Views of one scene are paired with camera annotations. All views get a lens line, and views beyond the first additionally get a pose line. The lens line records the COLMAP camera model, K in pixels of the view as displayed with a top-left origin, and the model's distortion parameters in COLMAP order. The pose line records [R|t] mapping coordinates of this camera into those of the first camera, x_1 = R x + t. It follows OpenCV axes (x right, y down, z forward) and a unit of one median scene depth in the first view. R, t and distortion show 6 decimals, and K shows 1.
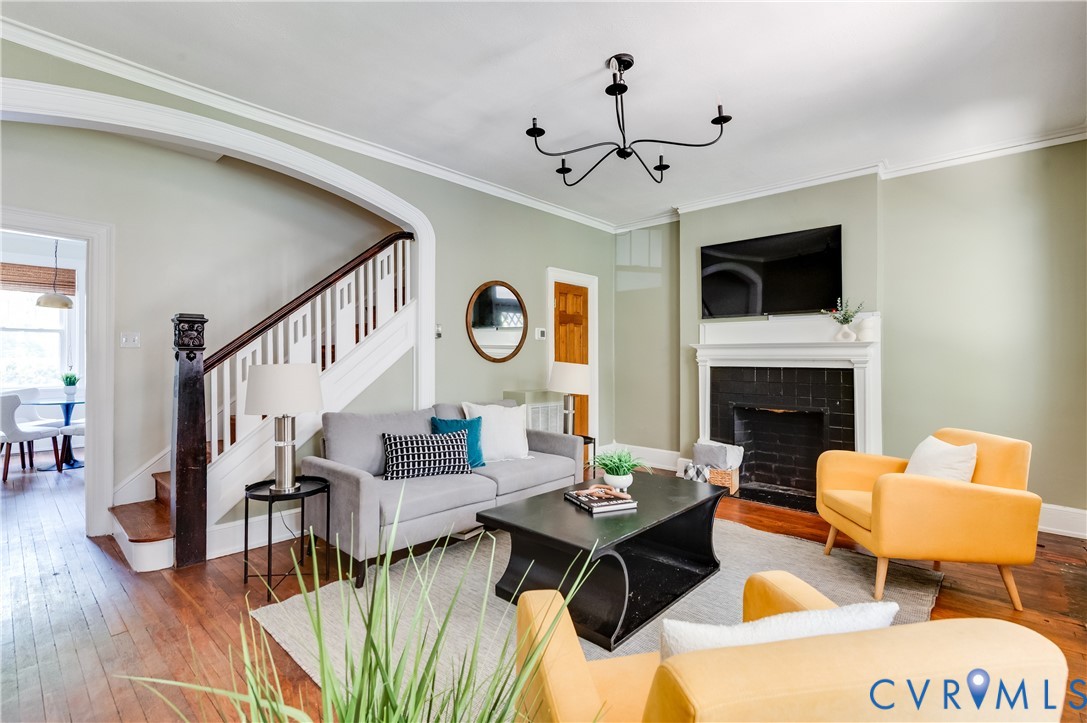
lens RADIAL K [[496.0, 0, 523.4], [0, 496.0, 357.8], [0, 0, 1]] dist [0.004383, -0.002073]
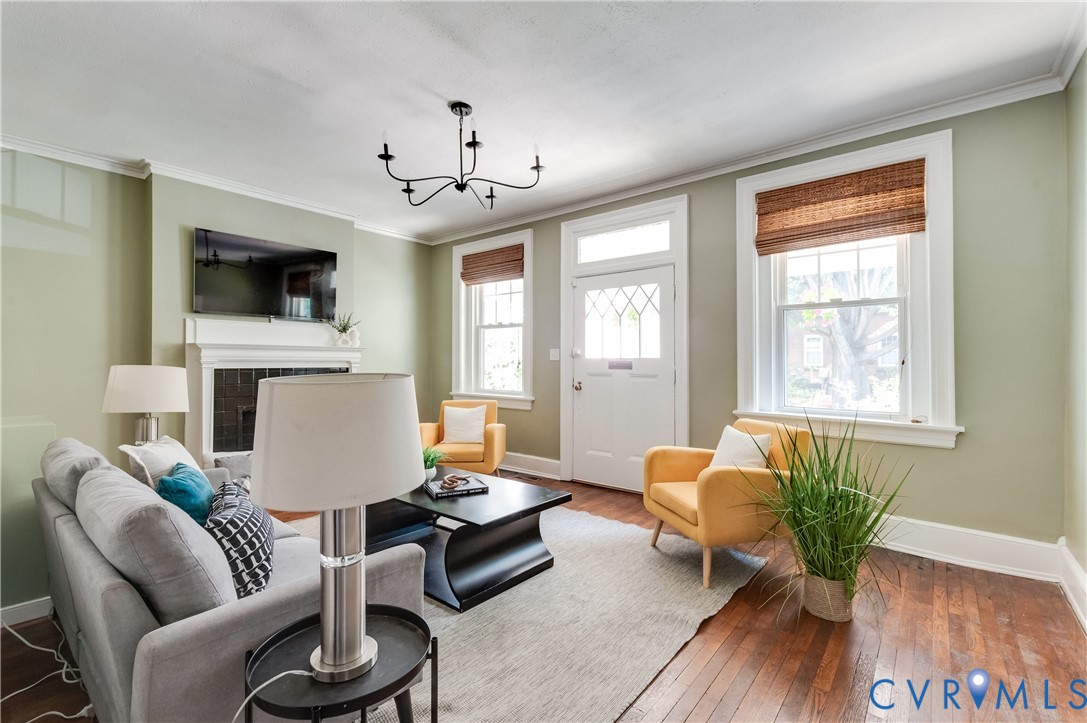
lens RADIAL K [[496.0, 0, 525.1], [0, 496.0, 355.8], [0, 0, 1]] dist [0.004383, -0.002073]
pose [[-0.060386, 0.007689, 0.998145, -0.542251], [-0.004845, 0.999956, -0.007996, -0.001056], [-0.998163, -0.005319, -0.060346, 0.510754]]
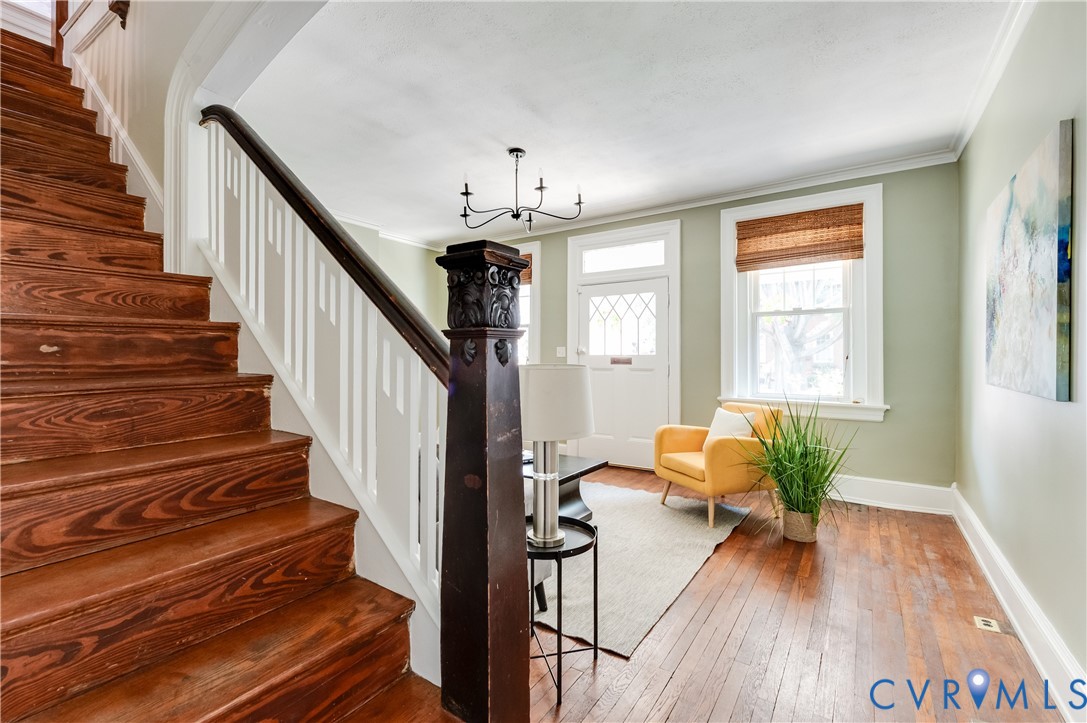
lens RADIAL K [[496.0, 0, 535.7], [0, 496.0, 356.4], [0, 0, 1]] dist [0.004383, -0.002073]
pose [[-0.168327, 0.001549, 0.985730, -0.675621], [-0.003140, 0.999993, -0.002107, 0.001276], [-0.985726, -0.003450, -0.168321, 0.650073]]
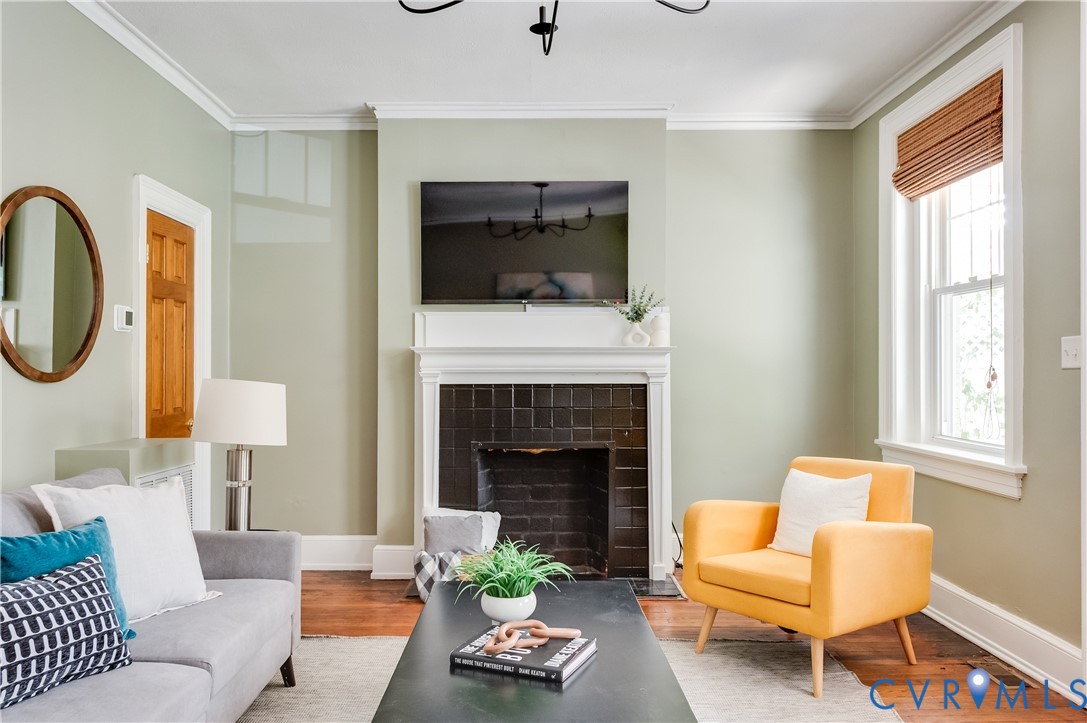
lens RADIAL K [[820.7, 0, 541.7], [0, 820.7, 361.2], [0, 0, 1]] dist [-0.000892, 0.003522]
pose [[0.726817, 0.003795, 0.686821, -0.217045], [0.003228, 0.999955, -0.008942, -0.001112], [-0.686824, 0.008716, 0.726772, 0.201900]]
